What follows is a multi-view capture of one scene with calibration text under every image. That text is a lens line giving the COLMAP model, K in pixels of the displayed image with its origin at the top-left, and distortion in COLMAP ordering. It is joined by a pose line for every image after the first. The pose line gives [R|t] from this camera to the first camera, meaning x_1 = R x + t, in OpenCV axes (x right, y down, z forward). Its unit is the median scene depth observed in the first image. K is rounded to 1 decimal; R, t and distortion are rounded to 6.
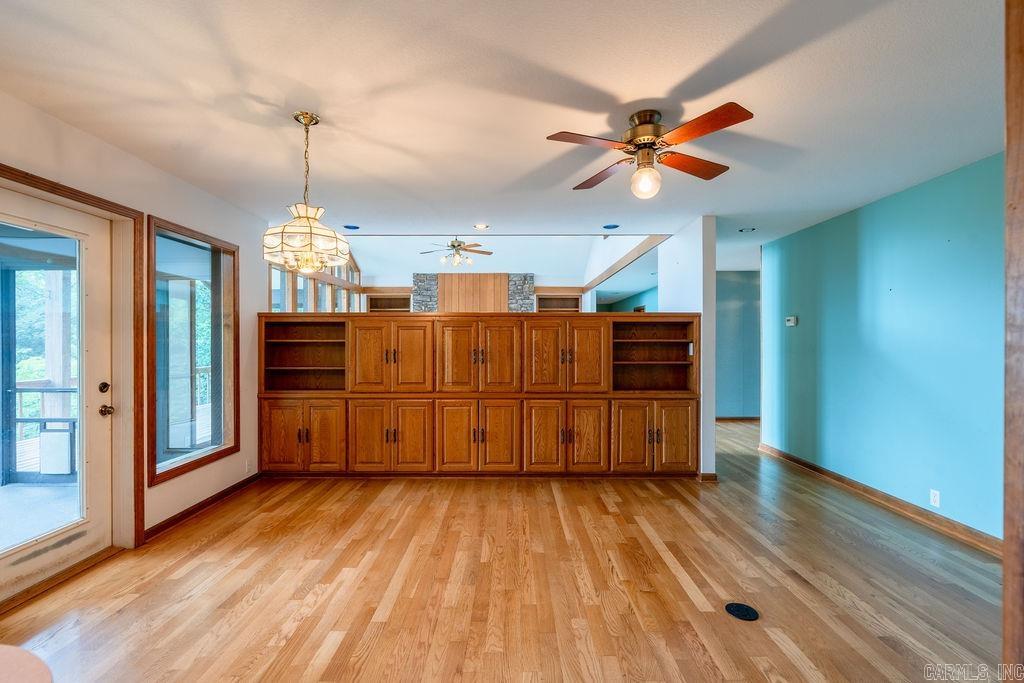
lens RADIAL K [[461.9, 0, 508.7], [0, 461.9, 343.8], [0, 0, 1]] dist [-0.002234, -0.000294]
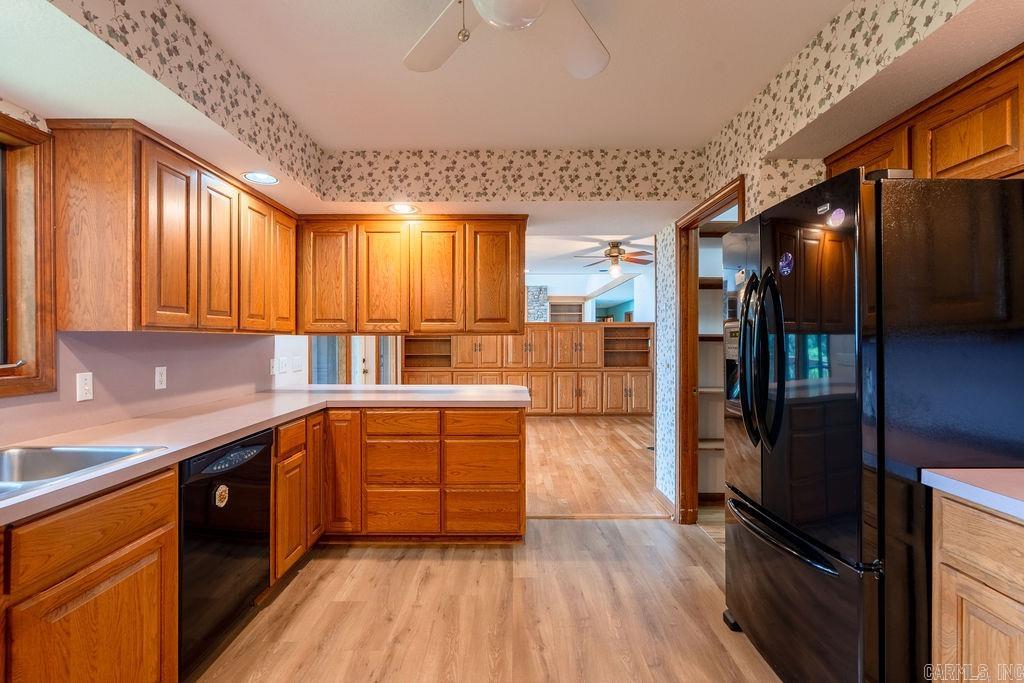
lens RADIAL K [[461.9, 0, 512.9], [0, 461.9, 339.5], [0, 0, 1]] dist [-0.002234, -0.000294]
pose [[0.999967, -0.002098, 0.007792, -0.133881], [0.002122, 0.999993, -0.003089, 0.002971], [-0.007785, 0.003106, 0.999965, -0.747241]]
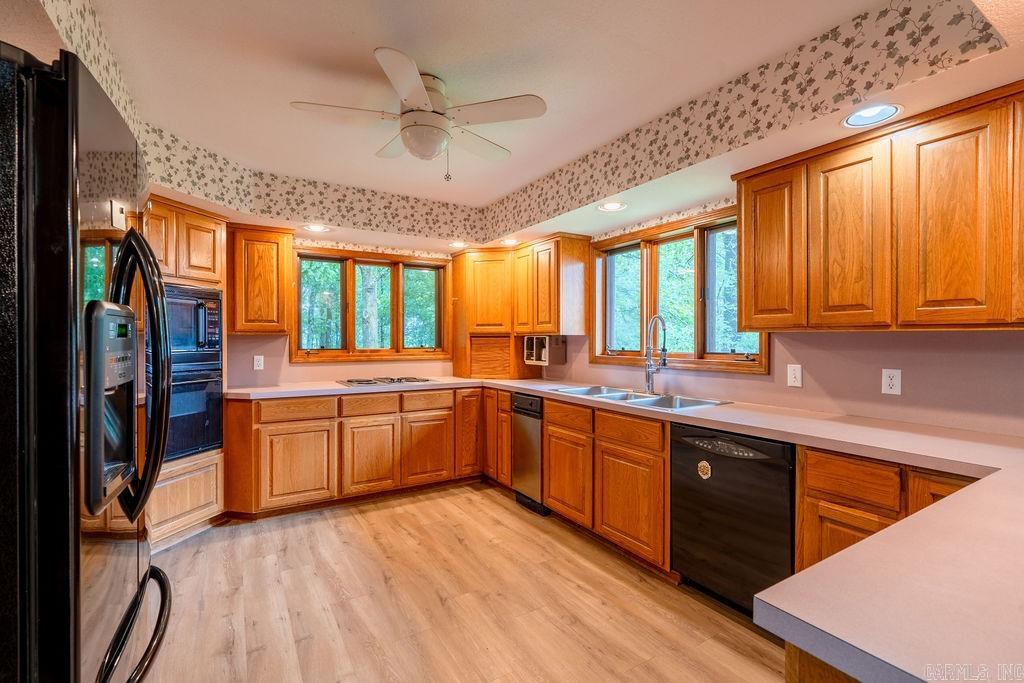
lens RADIAL K [[461.9, 0, 509.5], [0, 461.9, 339.4], [0, 0, 1]] dist [-0.002234, -0.000294]
pose [[-0.849381, -0.000972, -0.527779, 0.360461], [-0.002983, 0.999991, 0.002959, -0.002167], [0.527771, 0.004087, -0.849377, 1.243171]]
